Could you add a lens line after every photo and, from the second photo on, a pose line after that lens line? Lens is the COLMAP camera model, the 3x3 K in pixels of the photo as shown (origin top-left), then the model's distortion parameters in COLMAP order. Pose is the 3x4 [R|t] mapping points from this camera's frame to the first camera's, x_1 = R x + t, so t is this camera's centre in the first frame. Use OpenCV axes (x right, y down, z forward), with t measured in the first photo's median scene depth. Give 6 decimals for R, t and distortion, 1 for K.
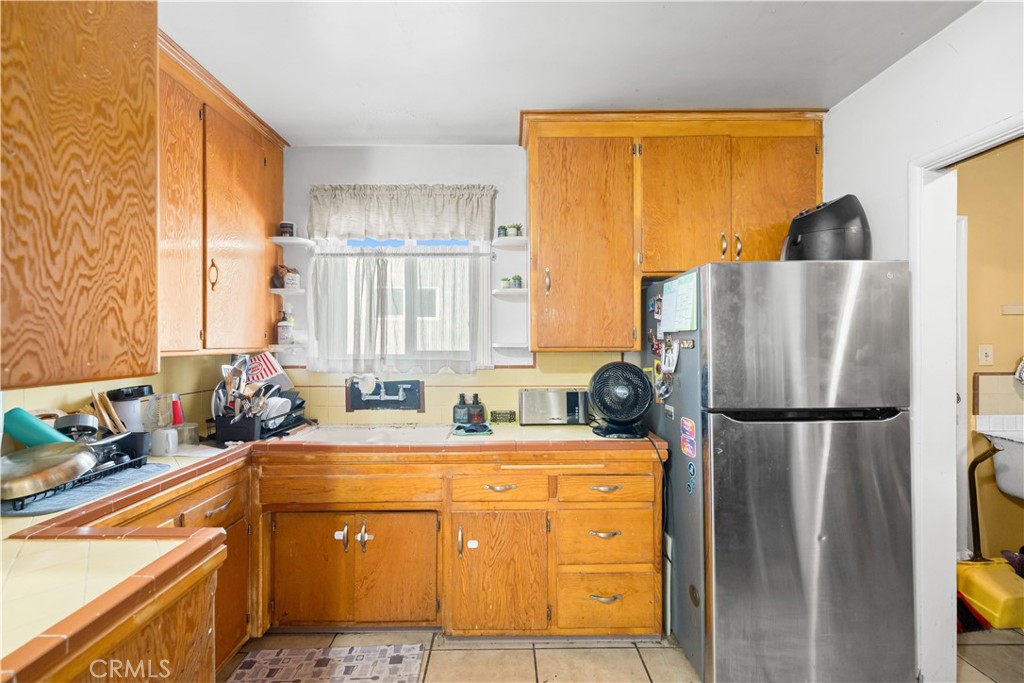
lens RADIAL K [[400.4, 0, 514.2], [0, 400.4, 341.0], [0, 0, 1]] dist [-0.001515, -0.000333]
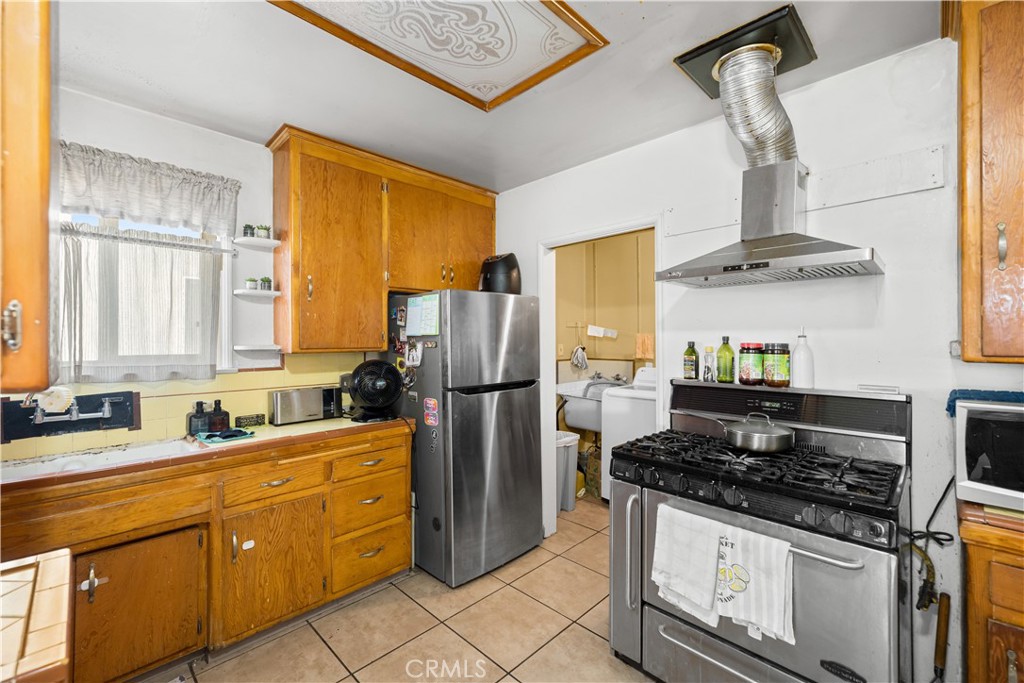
lens RADIAL K [[440.4, 0, 509.5], [0, 440.4, 337.4], [0, 0, 1]] dist [0.000835, -0.000012]
pose [[0.705534, 0.003976, 0.708665, -0.396131], [0.003536, 0.999952, -0.009131, -0.002043], [-0.708667, 0.008948, 0.705486, -0.233823]]
